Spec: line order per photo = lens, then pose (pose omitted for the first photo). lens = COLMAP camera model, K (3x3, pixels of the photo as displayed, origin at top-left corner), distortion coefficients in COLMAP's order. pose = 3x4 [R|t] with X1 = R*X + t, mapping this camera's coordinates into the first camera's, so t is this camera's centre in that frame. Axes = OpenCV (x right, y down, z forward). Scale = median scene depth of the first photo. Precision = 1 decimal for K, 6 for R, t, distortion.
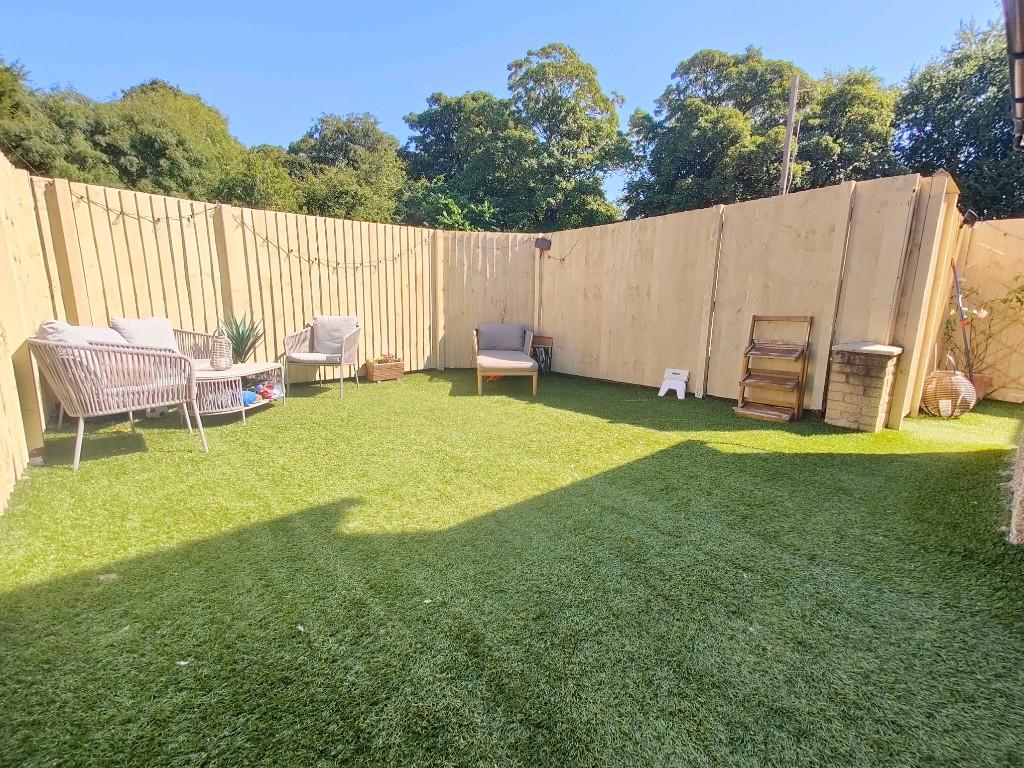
lens RADIAL K [[455.9, 0, 507.9], [0, 455.9, 386.3], [0, 0, 1]] dist [0.009722, -0.001795]
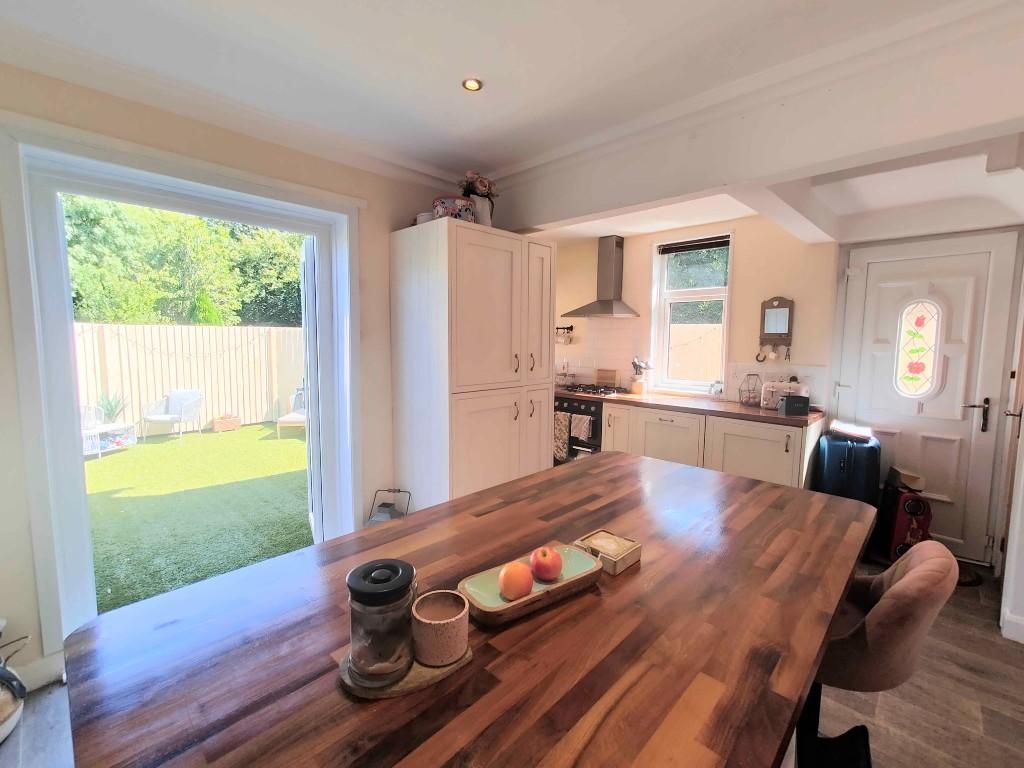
lens RADIAL K [[455.9, 0, 507.8], [0, 455.9, 384.6], [0, 0, 1]] dist [0.009722, -0.001795]
pose [[0.996098, -0.017060, 0.086586, 0.528637], [0.025191, 0.995281, -0.093706, -0.000549], [-0.084579, 0.095522, 0.991828, -0.570935]]
